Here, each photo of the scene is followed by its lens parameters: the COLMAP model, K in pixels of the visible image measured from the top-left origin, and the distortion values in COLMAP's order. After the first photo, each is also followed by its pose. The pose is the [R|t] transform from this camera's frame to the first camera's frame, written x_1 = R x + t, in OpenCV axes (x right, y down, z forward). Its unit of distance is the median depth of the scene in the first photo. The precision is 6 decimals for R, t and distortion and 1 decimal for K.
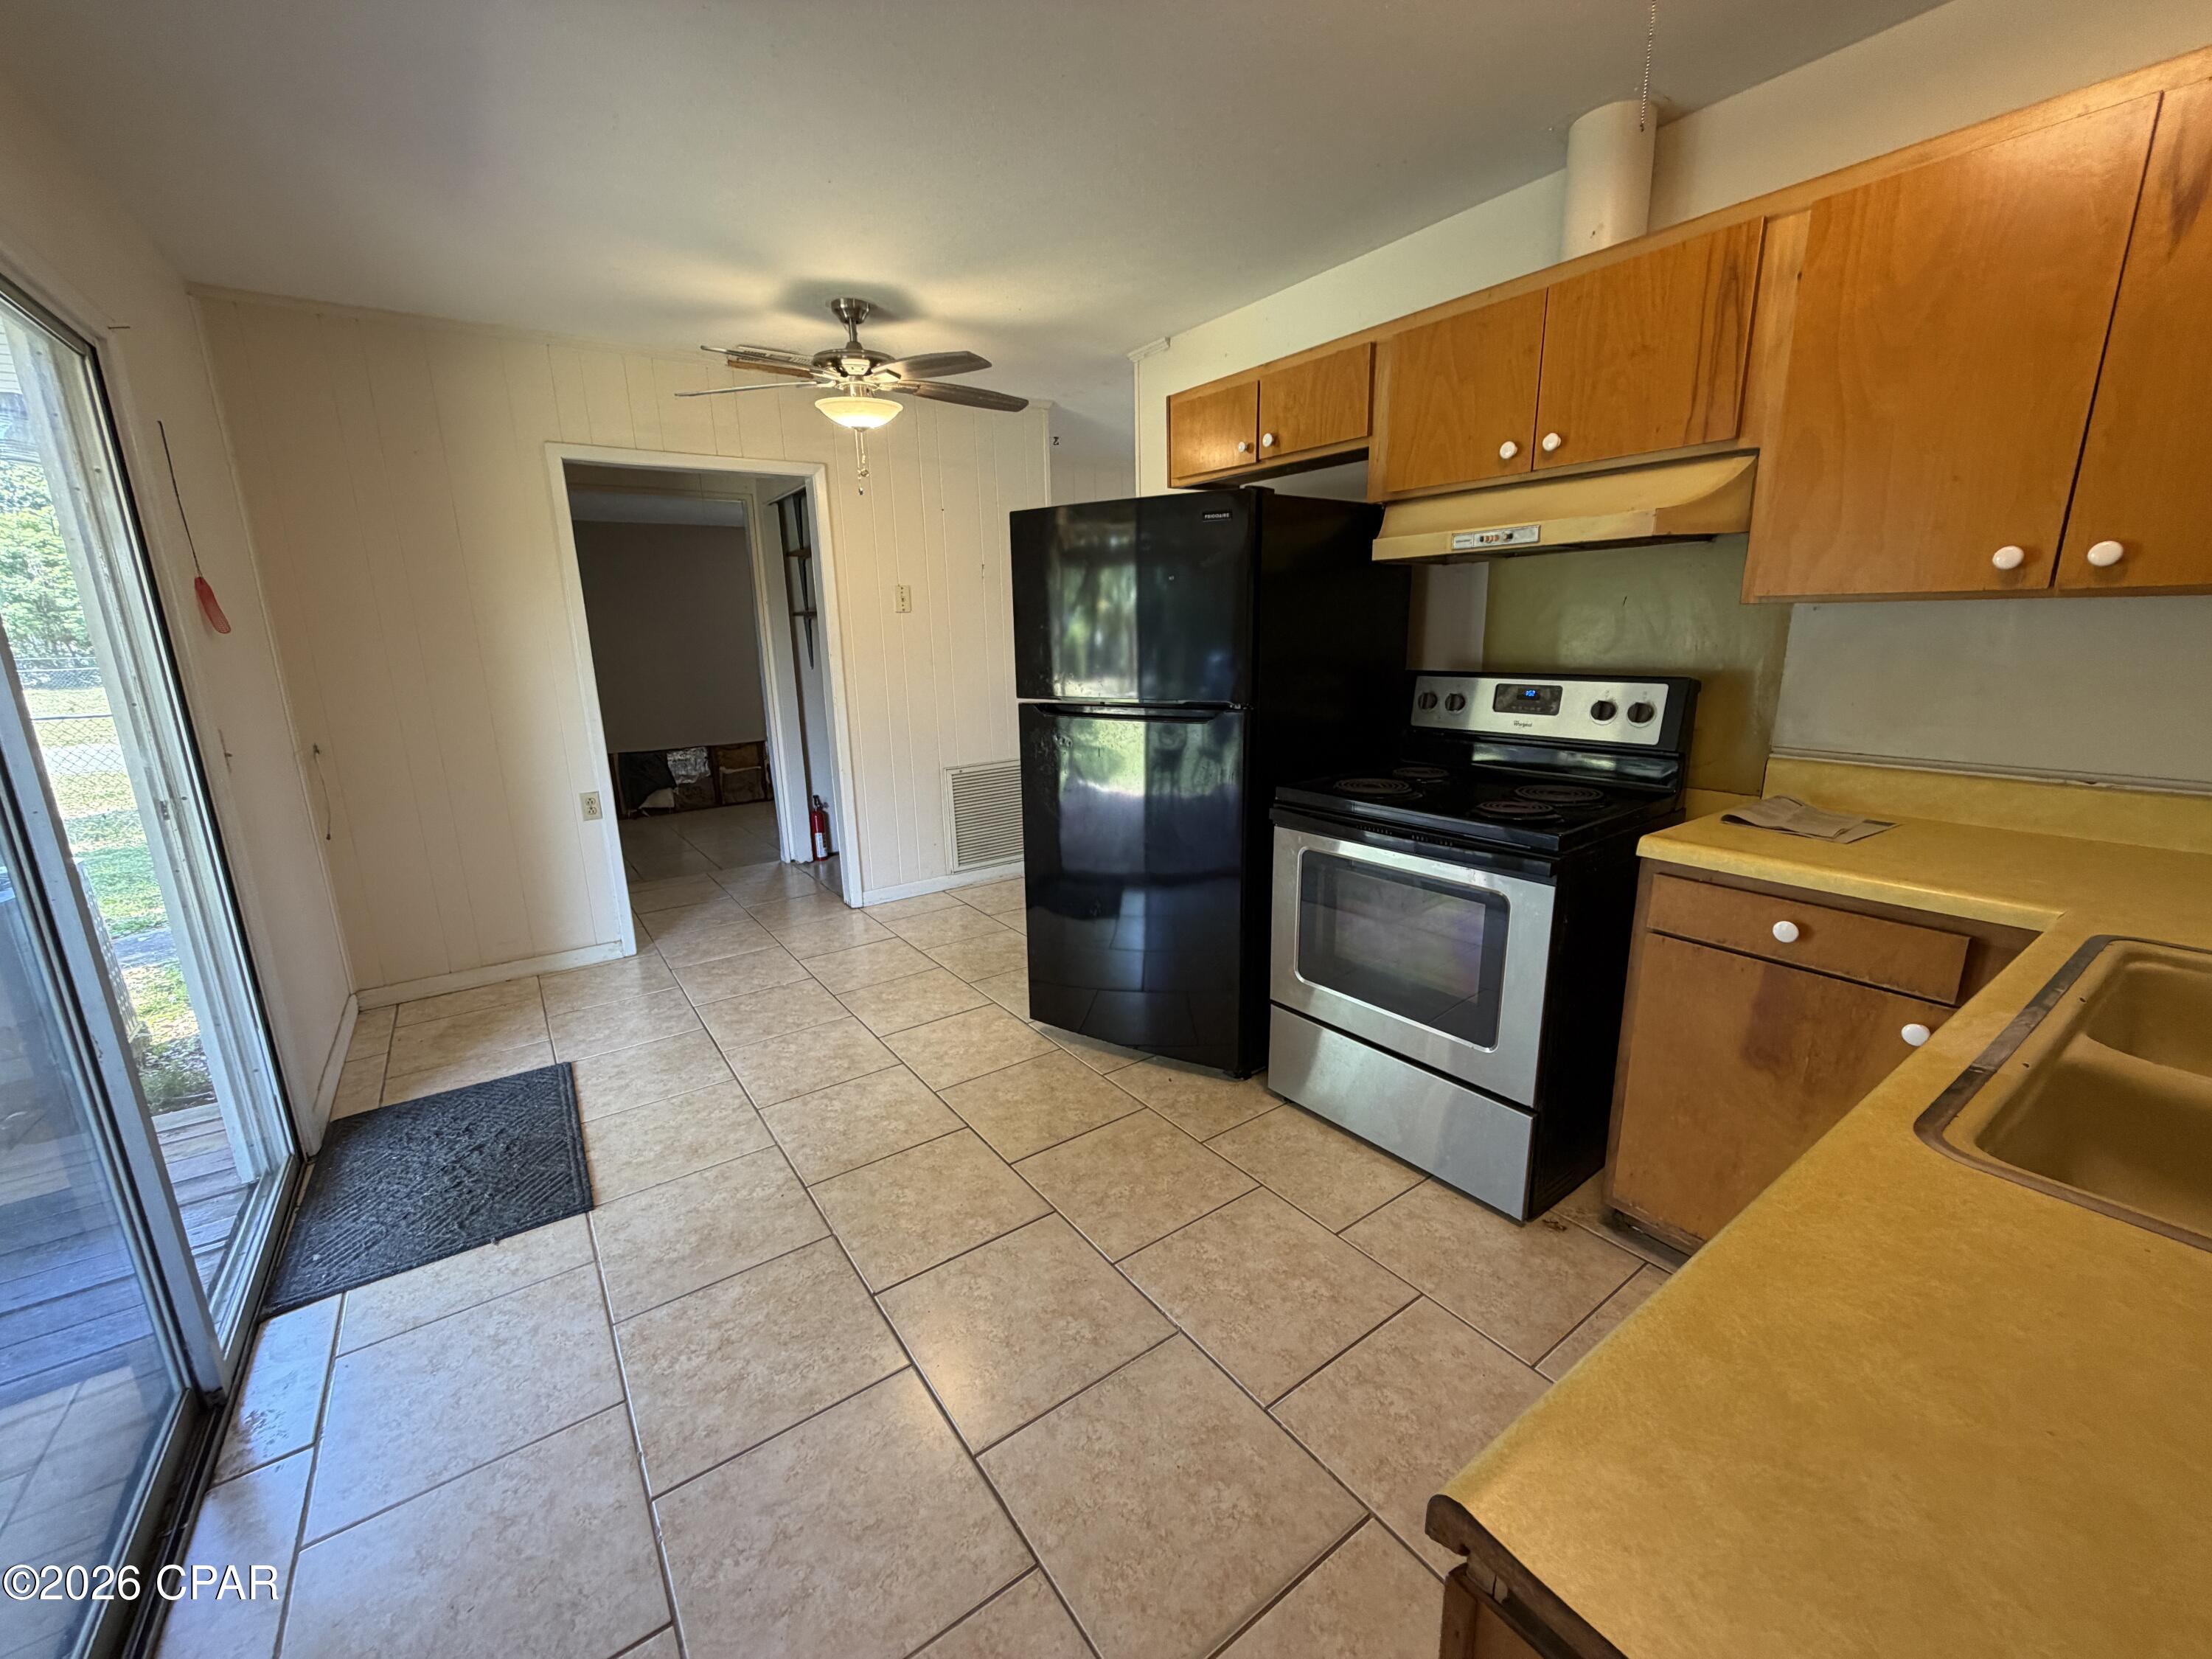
lens RADIAL K [[886.3, 0, 1101.8], [0, 886.3, 830.2], [0, 0, 1]] dist [0.001776, 0.000122]
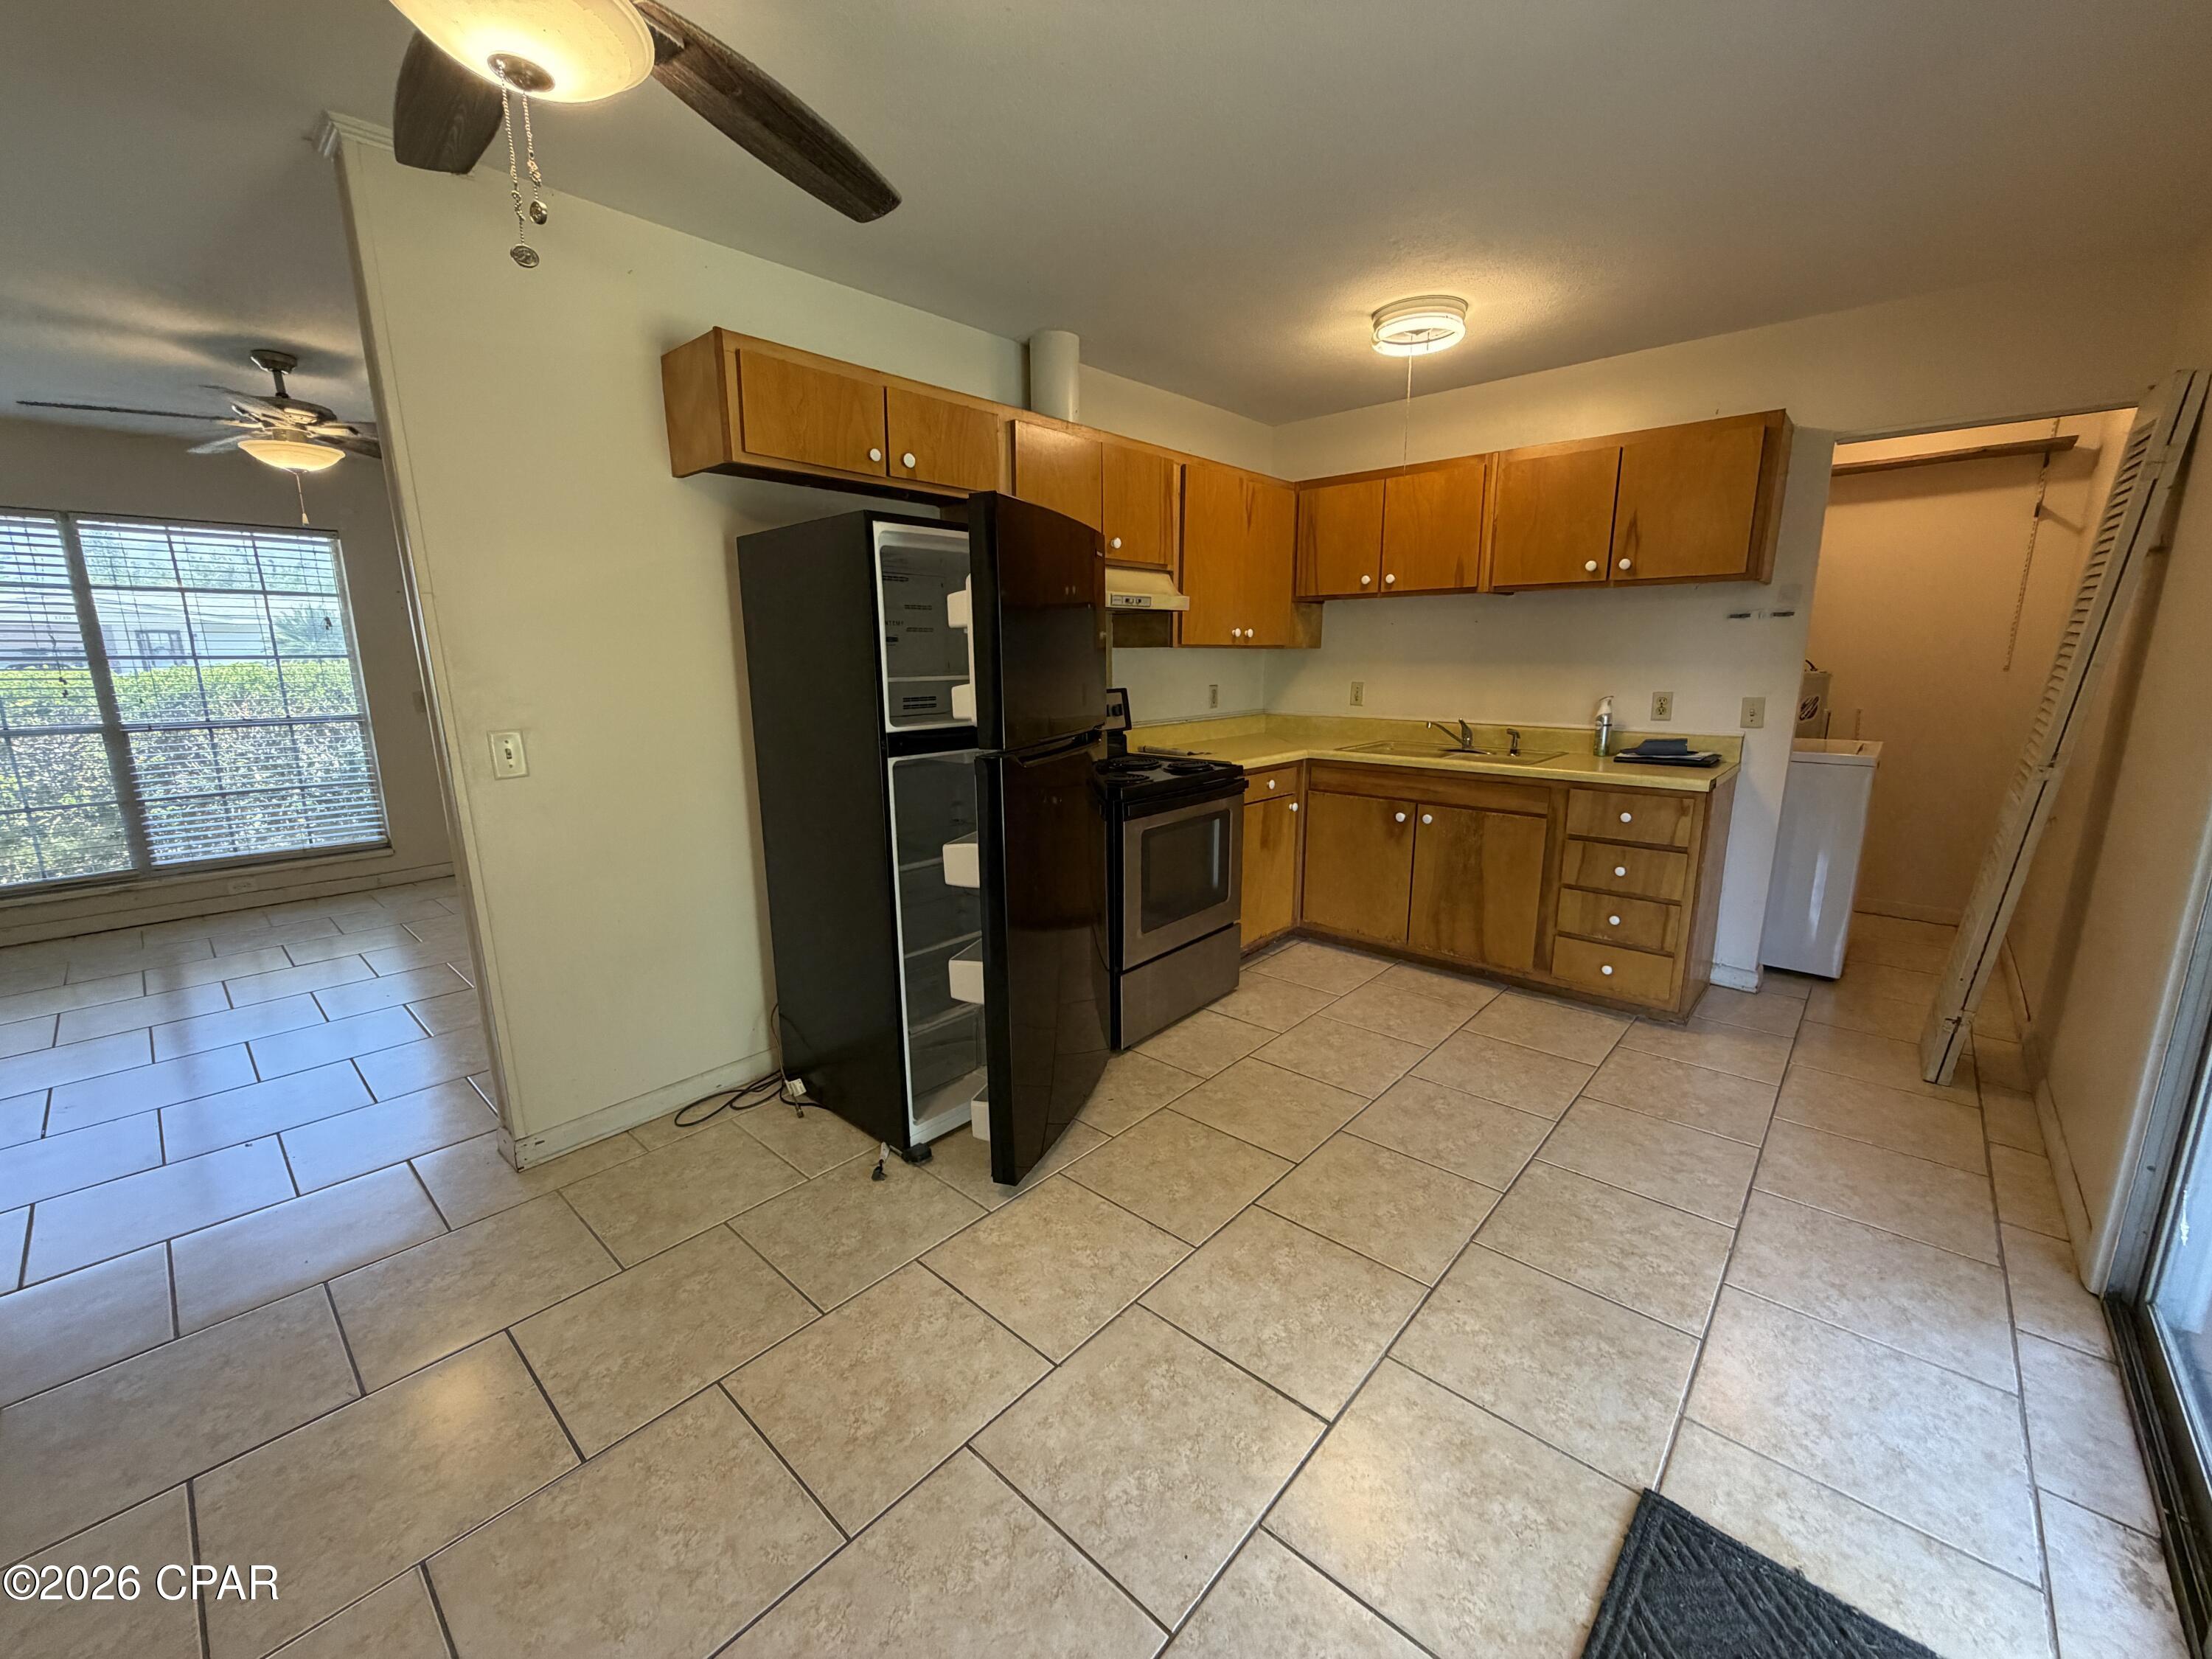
lens RADIAL K [[880.2, 0, 1098.7], [0, 880.2, 832.0], [0, 0, 1]] dist [0.001848, 0.000089]
pose [[-0.216730, -0.173155, 0.960753, -0.976260], [0.233210, 0.946467, 0.223189, -0.275837], [-0.947967, 0.272429, -0.164746, 1.283679]]
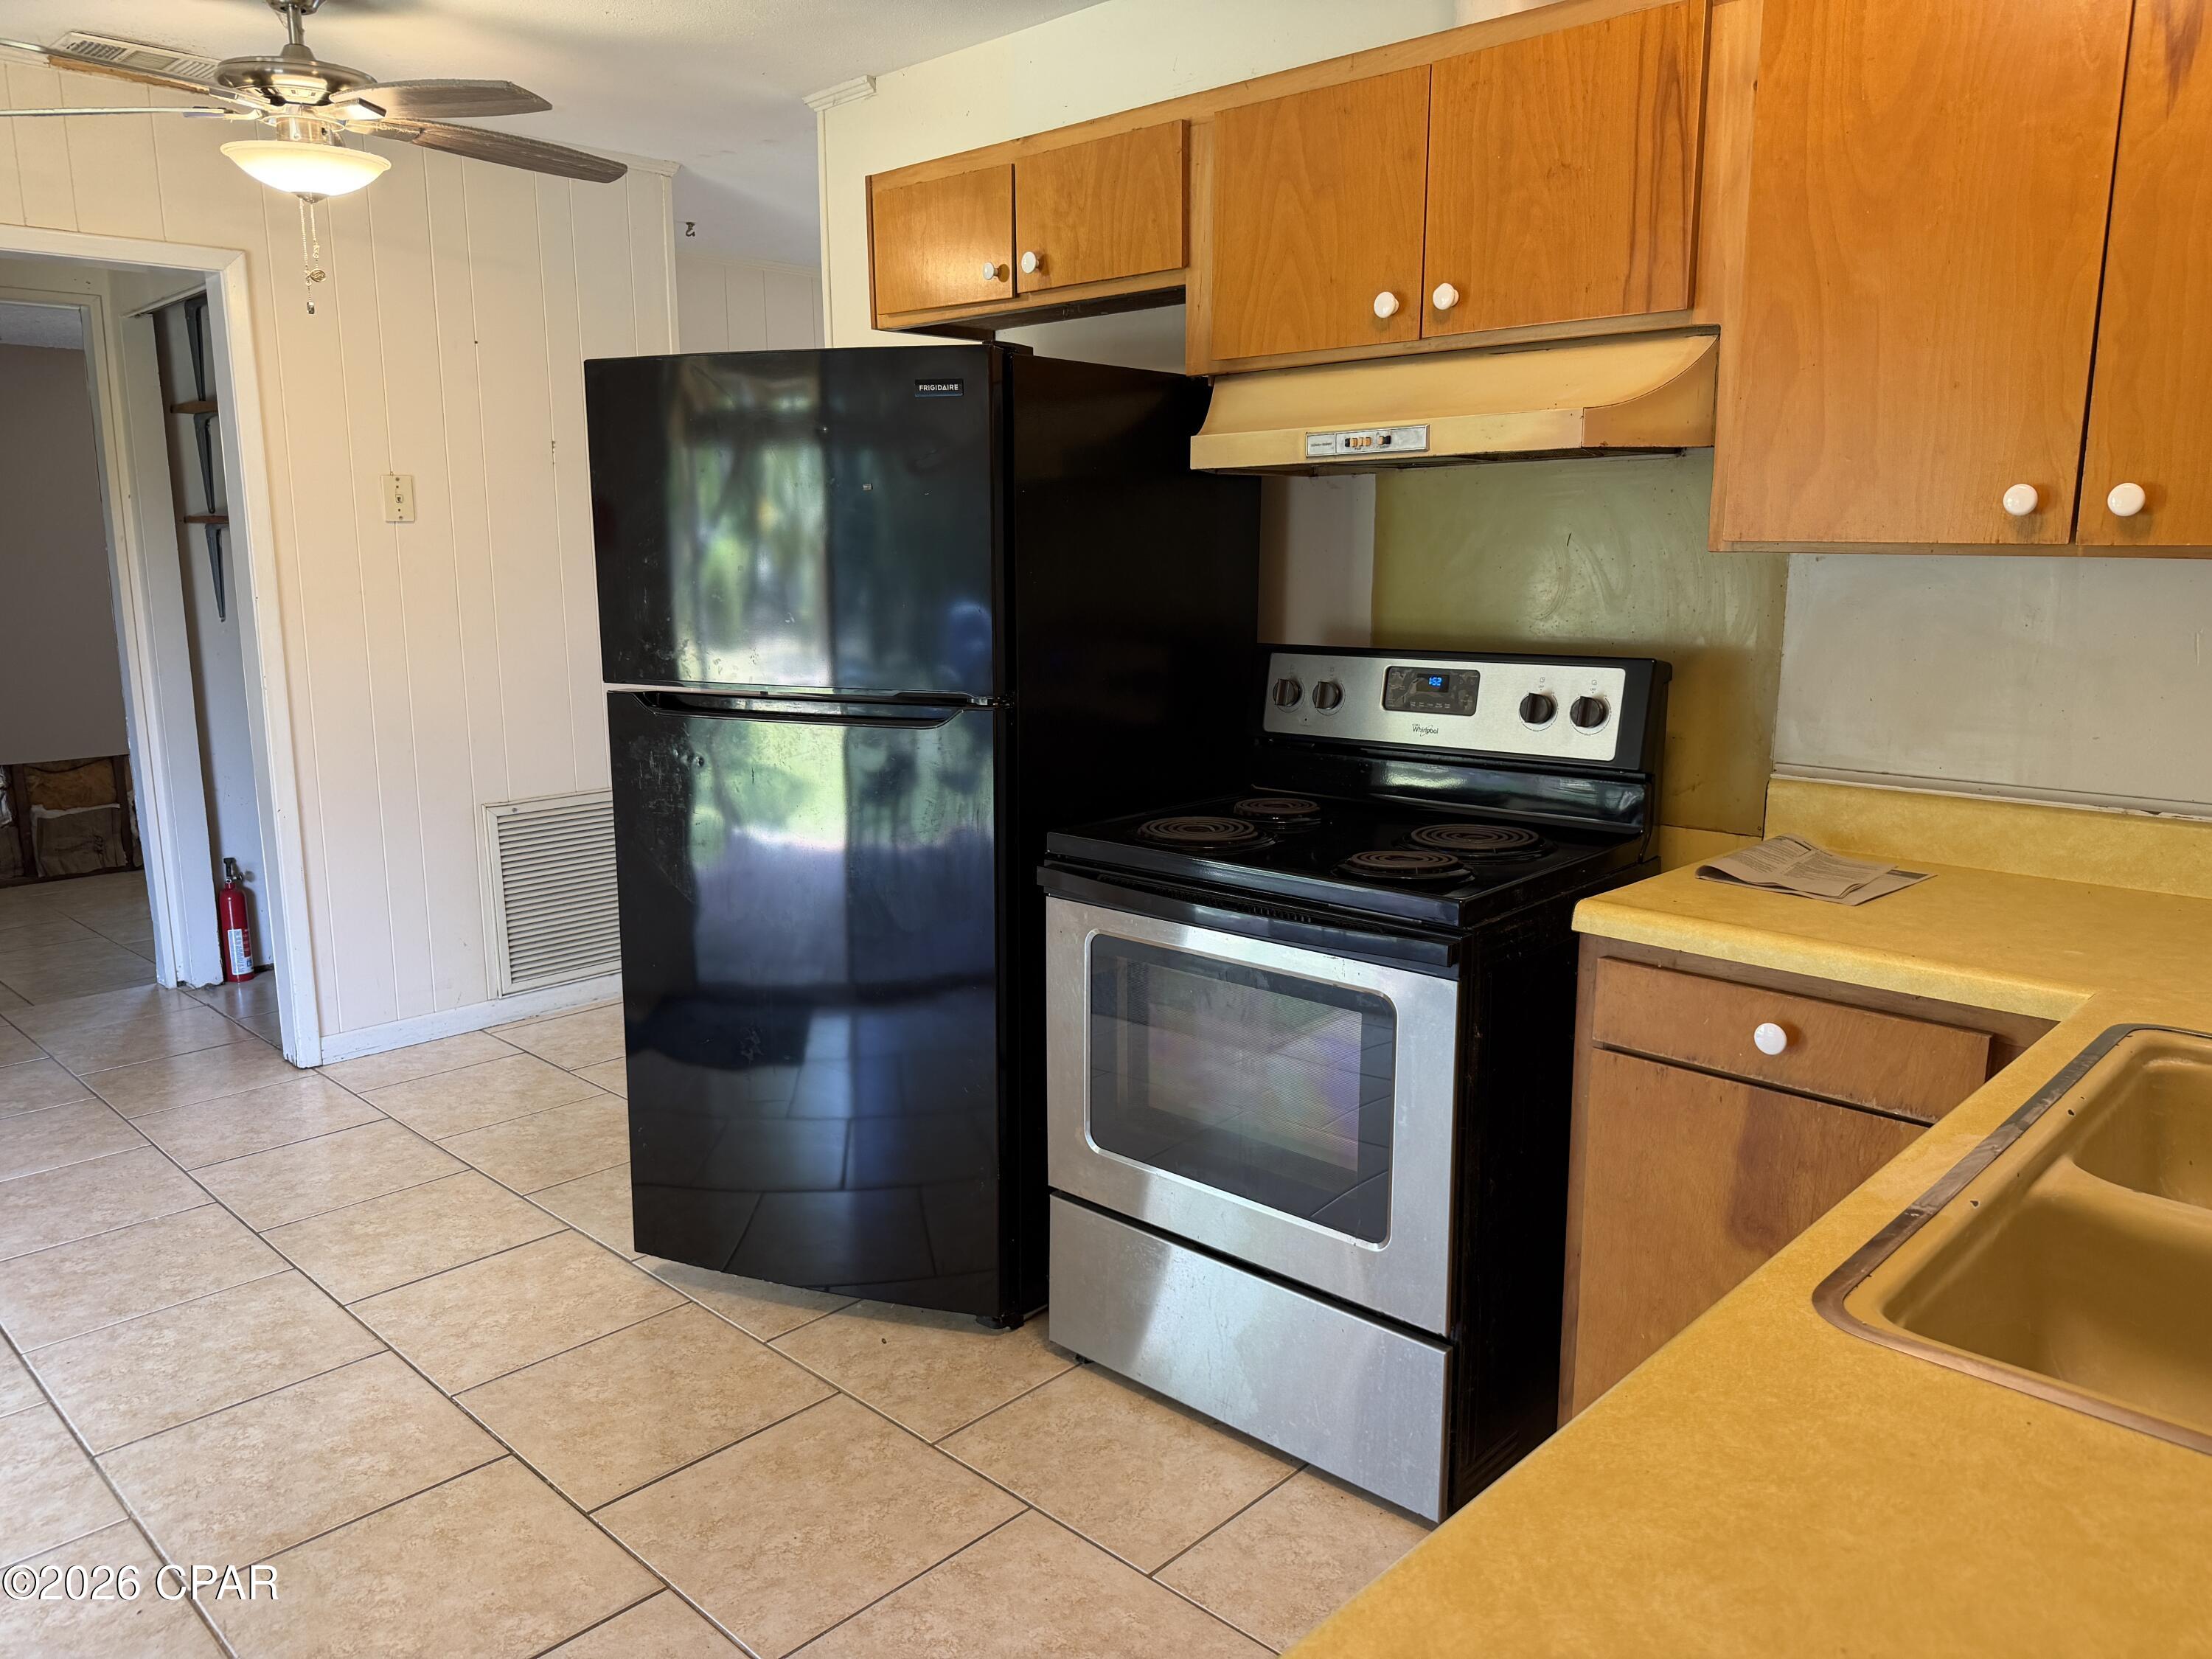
lens RADIAL K [[1571.2, 0, 1106.0], [0, 1571.2, 829.5], [0, 0, 1]] dist [0.031511, -0.040644]
pose [[0.982209, -0.013637, 0.187296, 0.037265], [0.022881, 0.998619, -0.047286, 0.000826], [-0.186392, 0.050730, 0.981165, -0.060716]]
